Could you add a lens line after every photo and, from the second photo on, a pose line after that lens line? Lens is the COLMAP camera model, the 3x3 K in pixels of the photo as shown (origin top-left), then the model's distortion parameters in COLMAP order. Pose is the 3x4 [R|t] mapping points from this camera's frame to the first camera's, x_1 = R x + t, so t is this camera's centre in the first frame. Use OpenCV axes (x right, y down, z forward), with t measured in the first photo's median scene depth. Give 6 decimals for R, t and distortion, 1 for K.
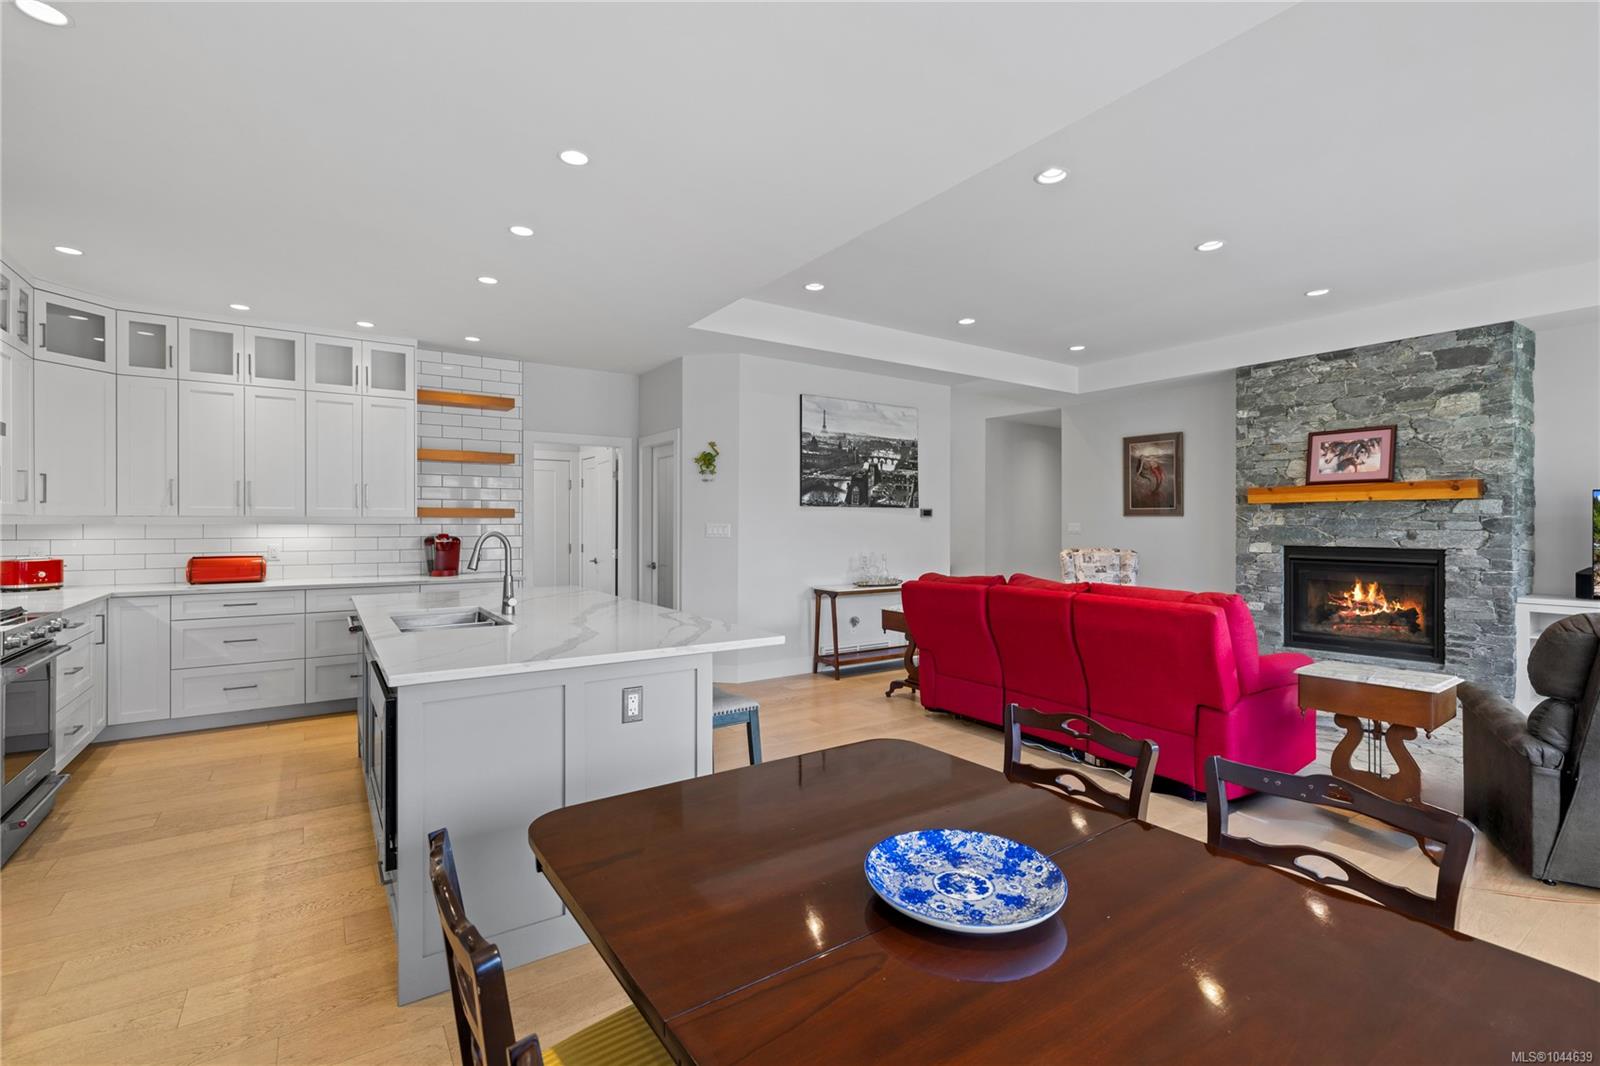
lens RADIAL K [[710.9, 0, 800.3], [0, 710.9, 524.7], [0, 0, 1]] dist [-0.007878, 0.003113]
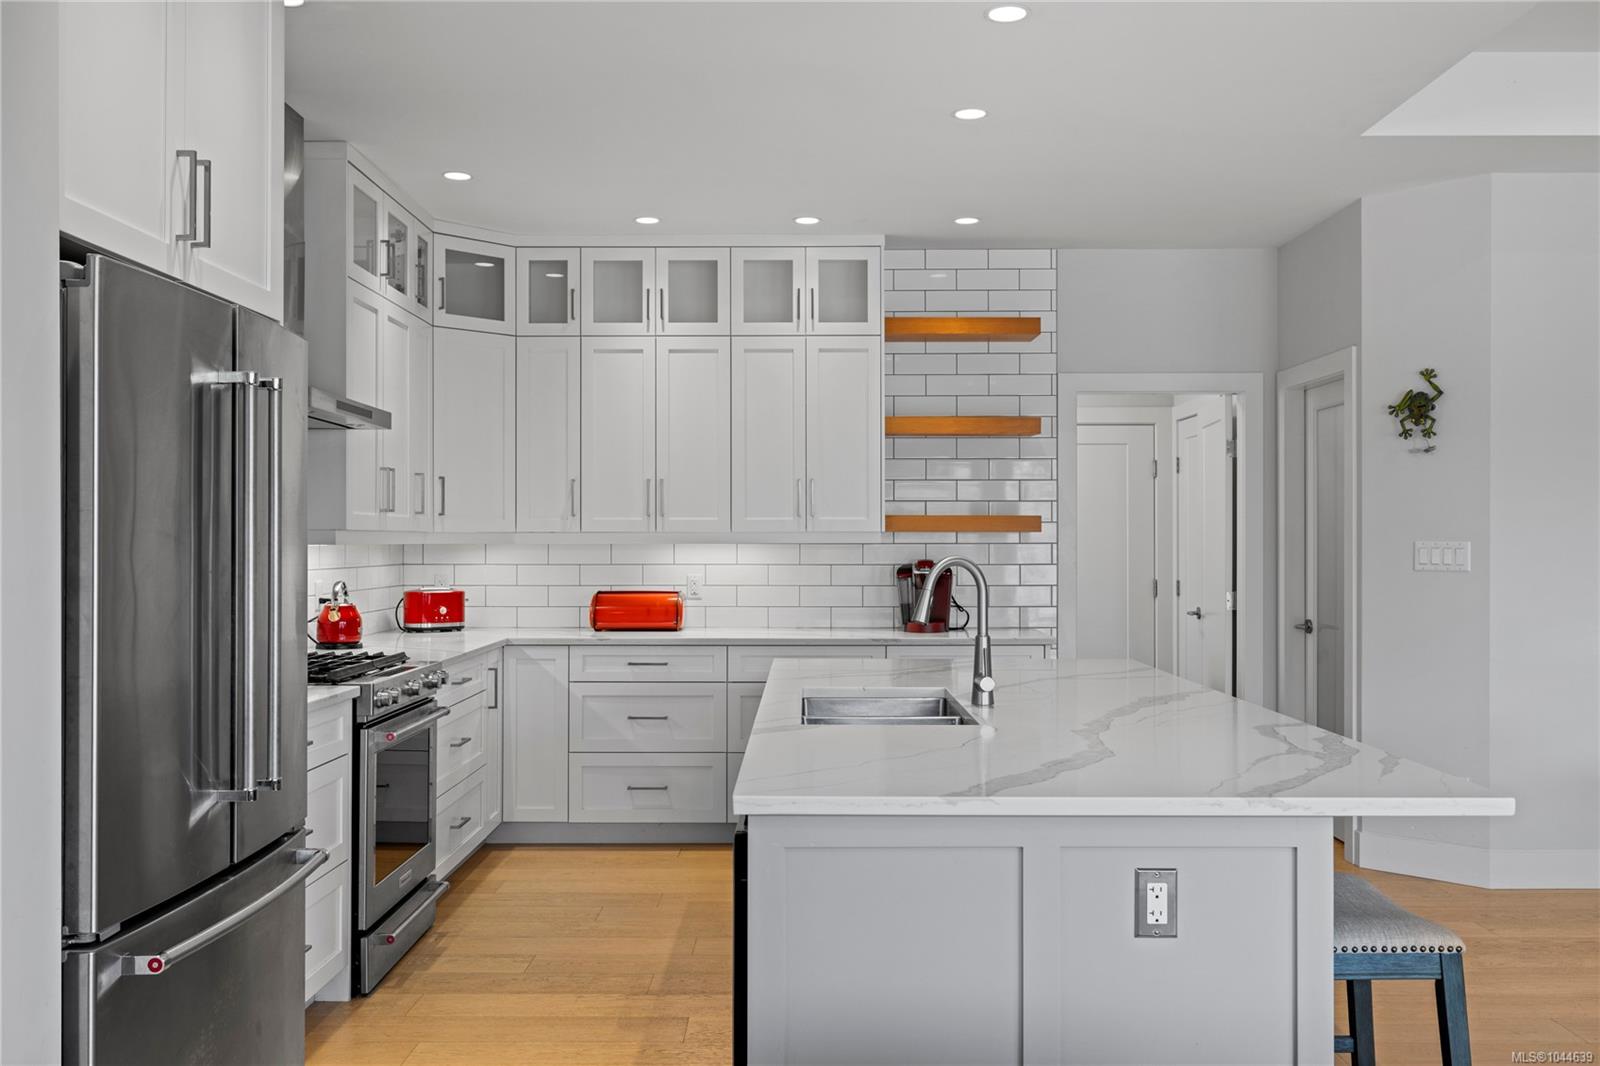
lens RADIAL K [[1342.0, 0, 802.0], [0, 1342.0, 530.1], [0, 0, 1]] dist [-0.002305, -0.001485]
pose [[0.823548, -0.006167, -0.567213, 0.040563], [0.000512, 0.999949, -0.010128, -0.000478], [0.567246, 0.008050, 0.823509, 0.030376]]
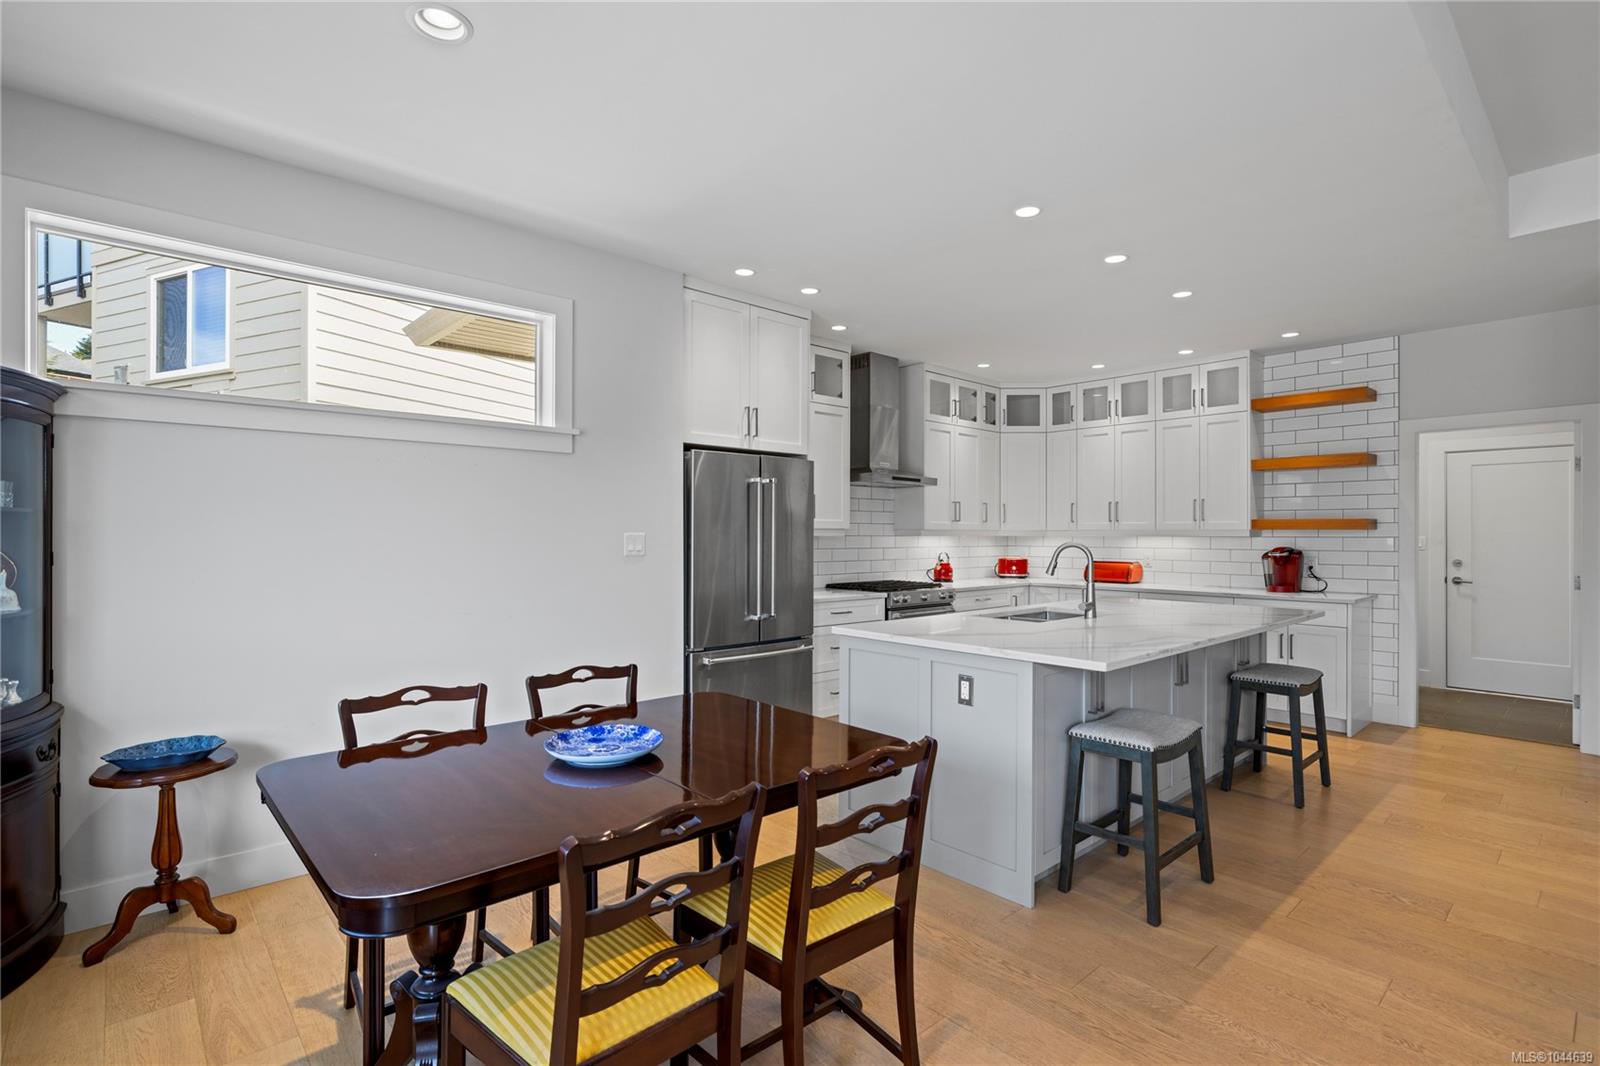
lens RADIAL K [[761.4, 0, 805.7], [0, 761.4, 530.1], [0, 0, 1]] dist [-0.004723, 0.000651]
pose [[0.143182, -0.006704, -0.989674, 0.400481], [-0.004345, 0.999963, -0.007403, 0.000418], [0.989687, 0.005361, 0.143147, 0.232104]]
